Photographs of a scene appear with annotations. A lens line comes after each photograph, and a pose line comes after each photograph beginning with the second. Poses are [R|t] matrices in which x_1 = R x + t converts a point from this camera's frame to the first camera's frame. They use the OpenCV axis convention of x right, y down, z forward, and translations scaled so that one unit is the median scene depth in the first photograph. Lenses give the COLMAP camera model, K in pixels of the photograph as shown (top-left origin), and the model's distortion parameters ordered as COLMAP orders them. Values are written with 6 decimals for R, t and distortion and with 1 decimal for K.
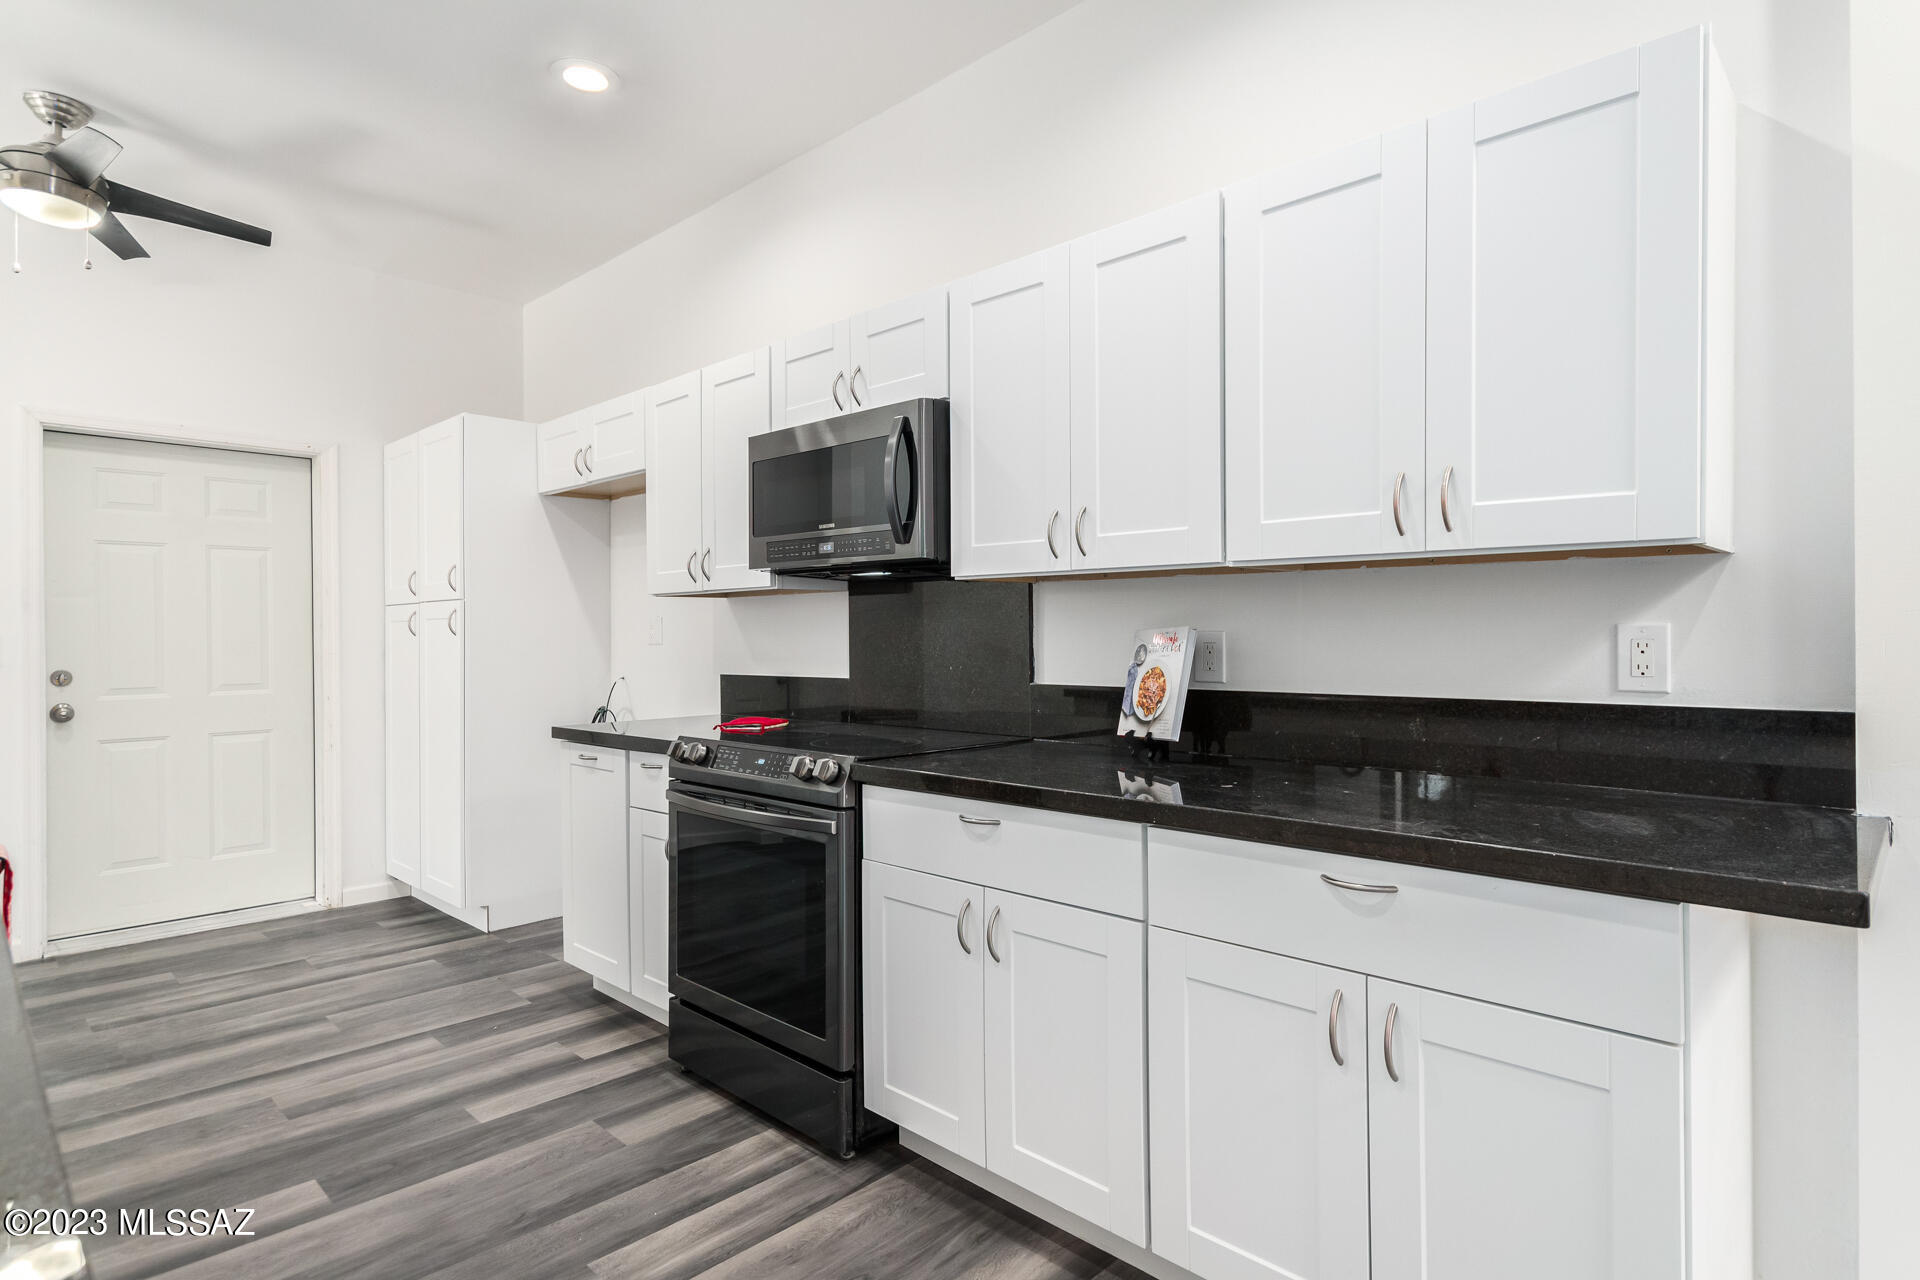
lens RADIAL K [[990.6, 0, 979.1], [0, 990.6, 642.5], [0, 0, 1]] dist [-0.001722, -0.004032]
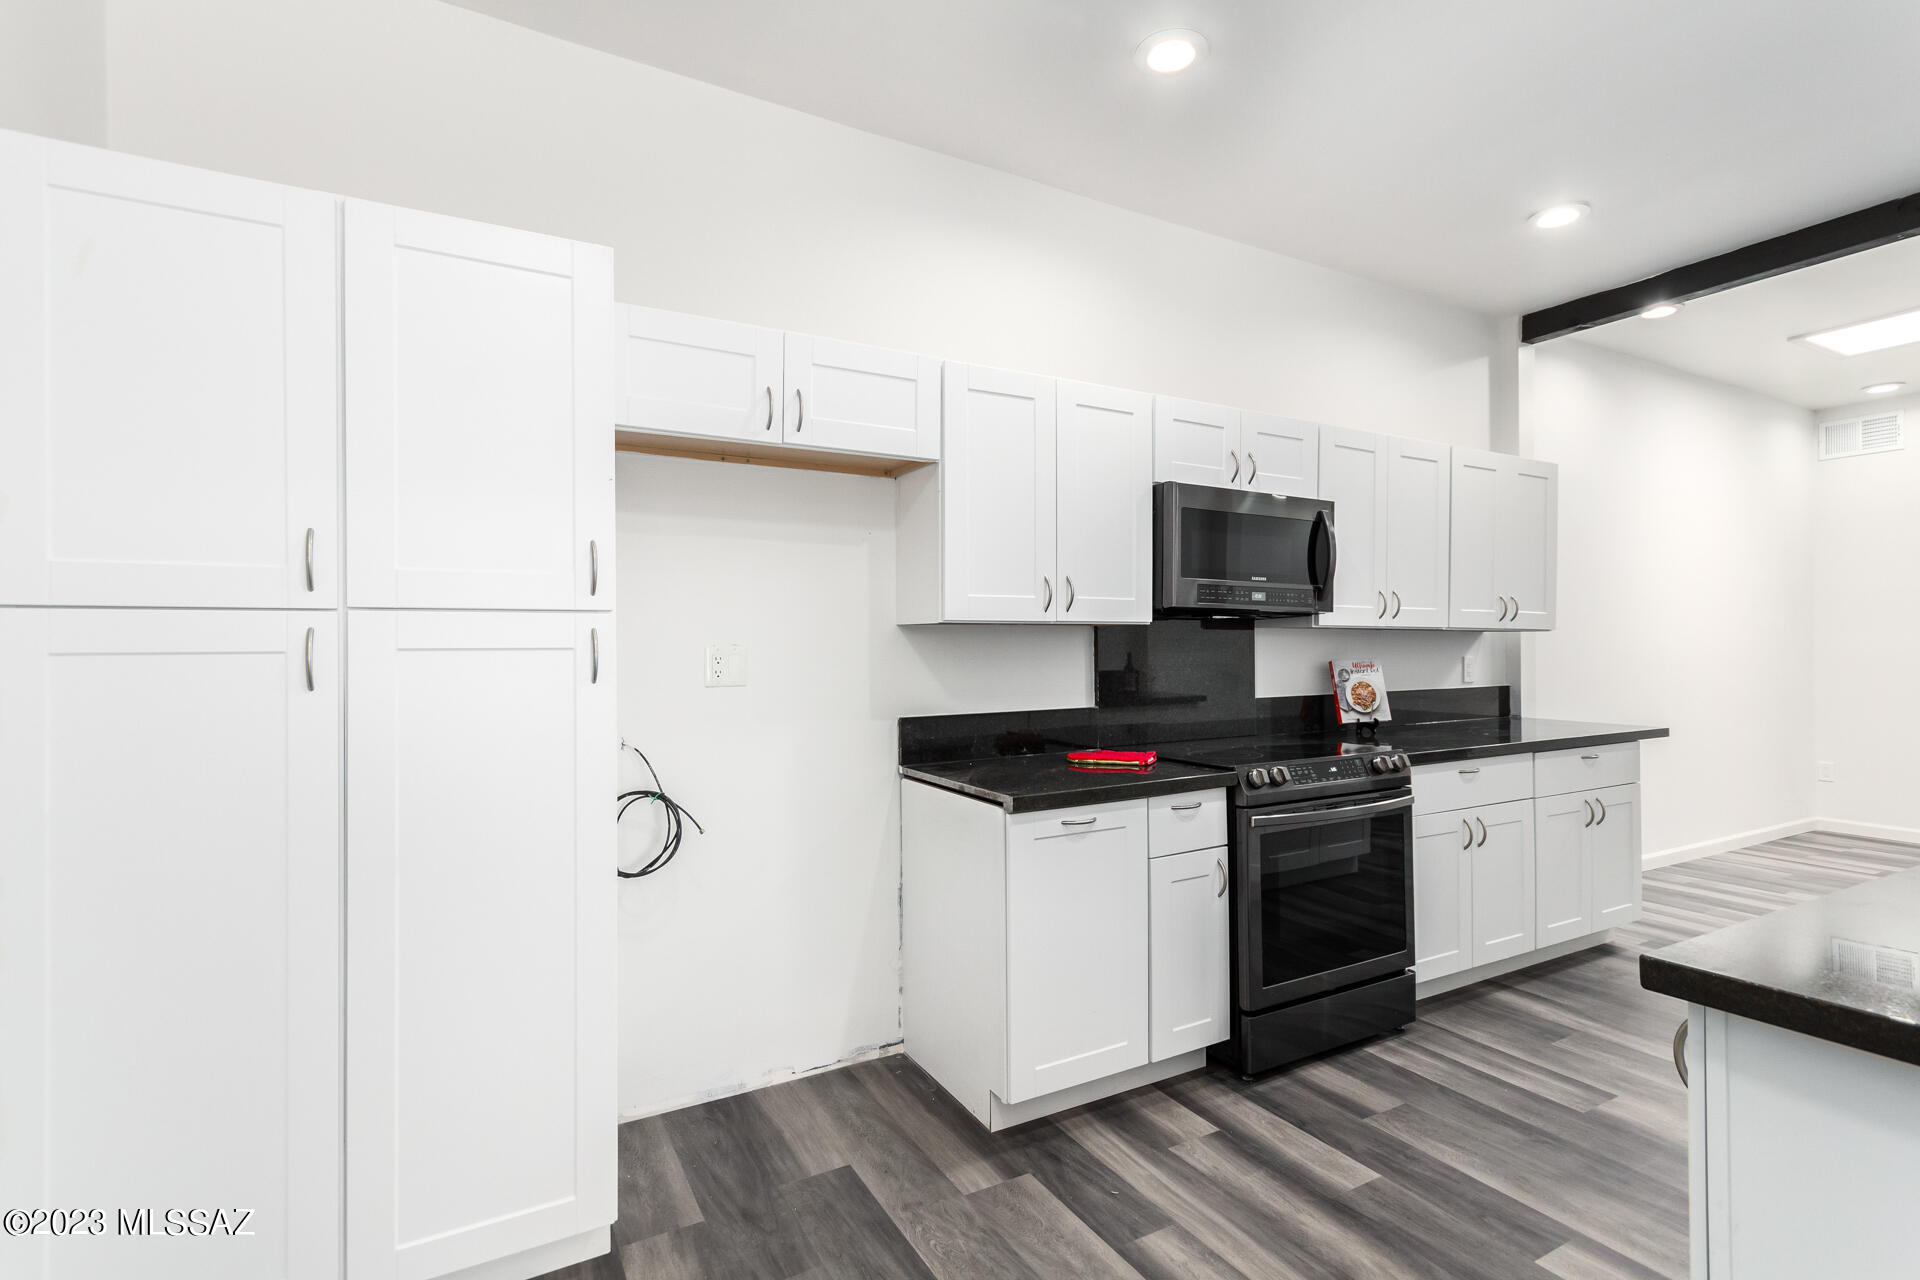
lens RADIAL K [[917.7, 0, 940.8], [0, 917.7, 647.0], [0, 0, 1]] dist [0.006628, -0.003556]
pose [[0.308434, -0.000173, 0.951246, -1.339133], [0.009836, 0.999947, -0.003007, -0.032622], [-0.951195, 0.010284, 0.308419, 1.007915]]
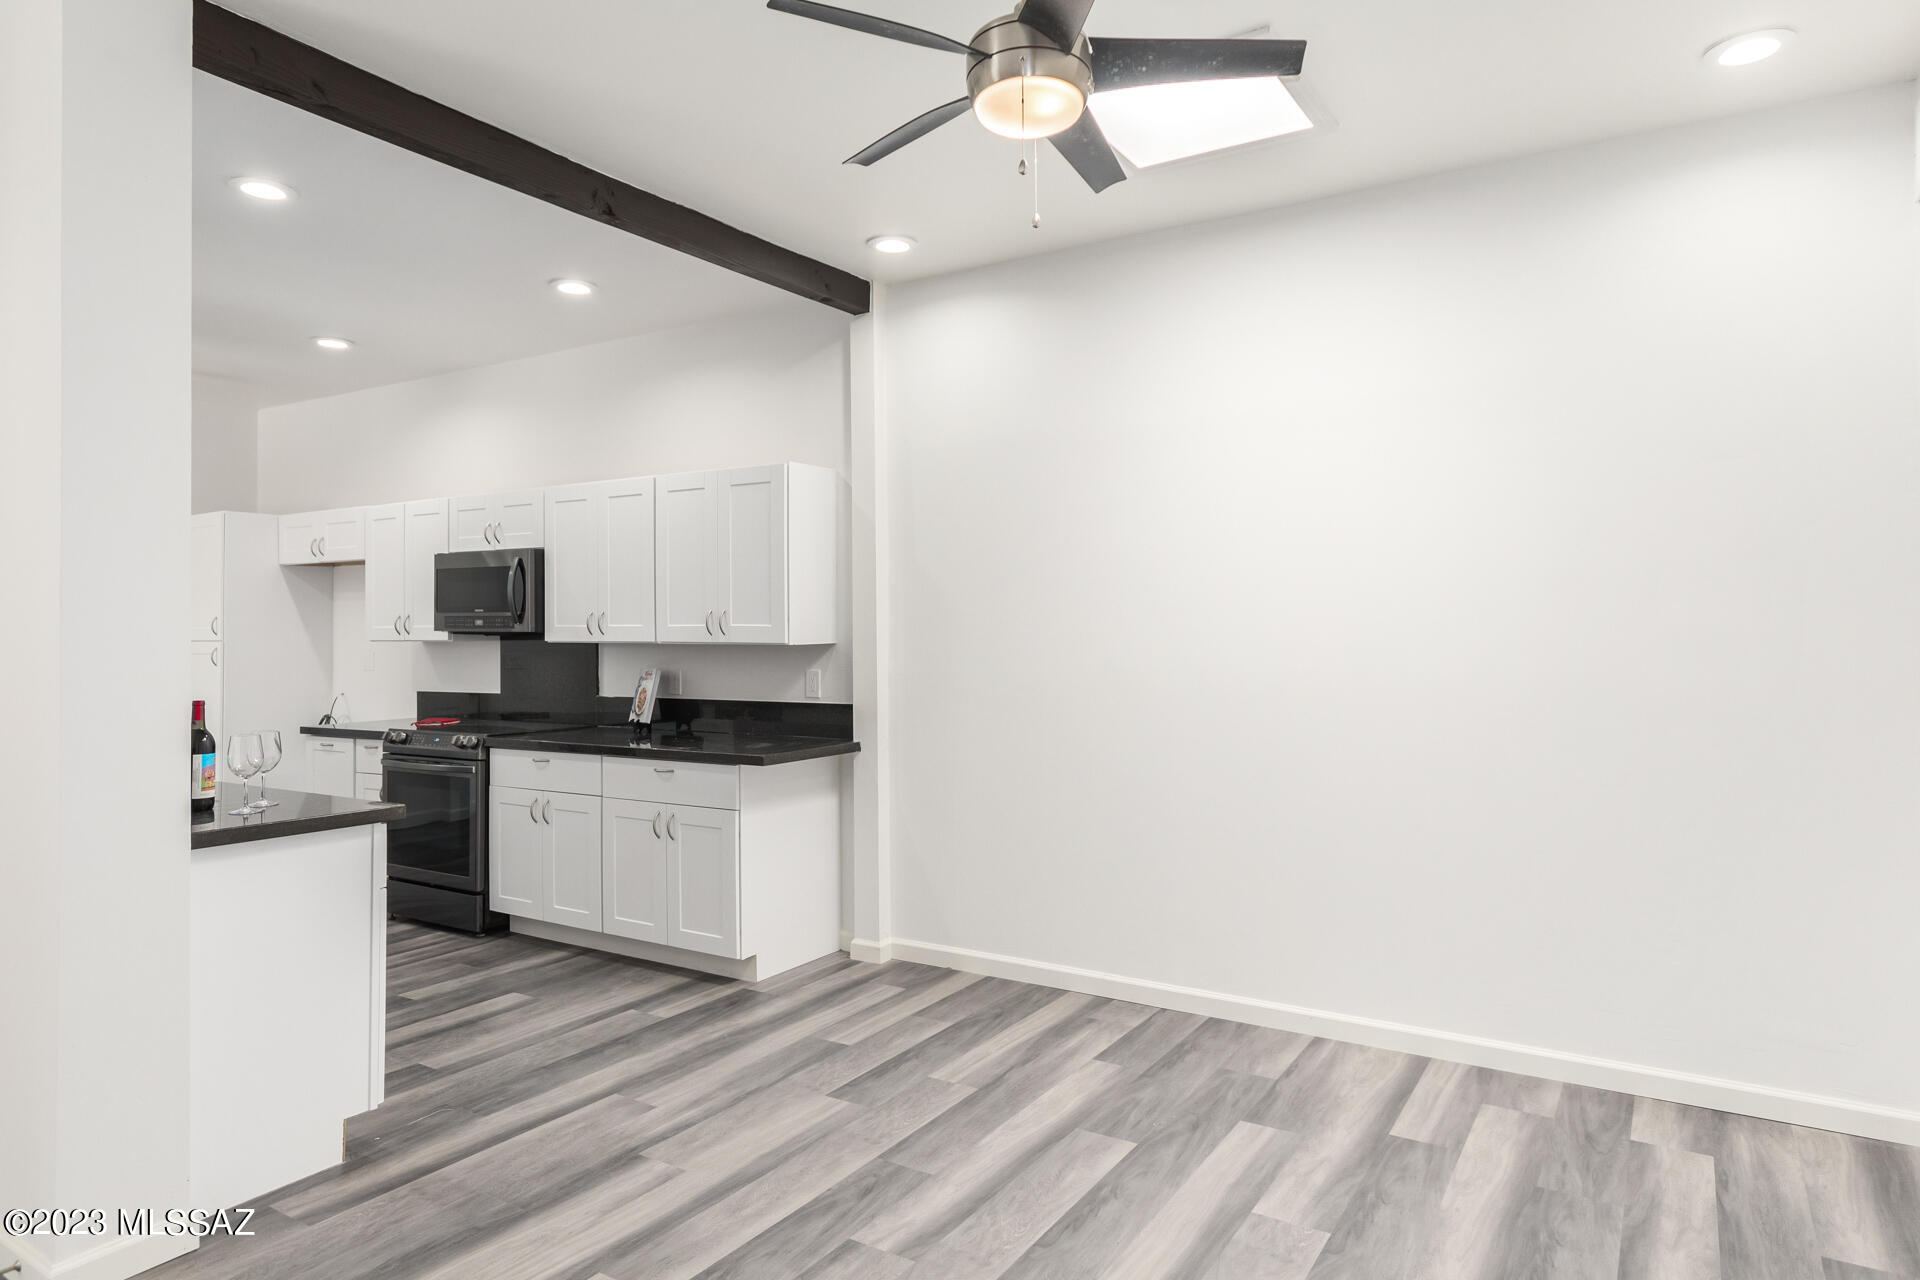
lens RADIAL K [[1145.7, 0, 972.6], [0, 1145.7, 611.8], [0, 0, 1]] dist [0.013376, -0.003902]
pose [[0.982360, 0.002137, 0.186987, 0.333256], [0.002807, 0.999654, -0.026171, -0.056590], [-0.186978, 0.026235, 0.982014, -1.207025]]
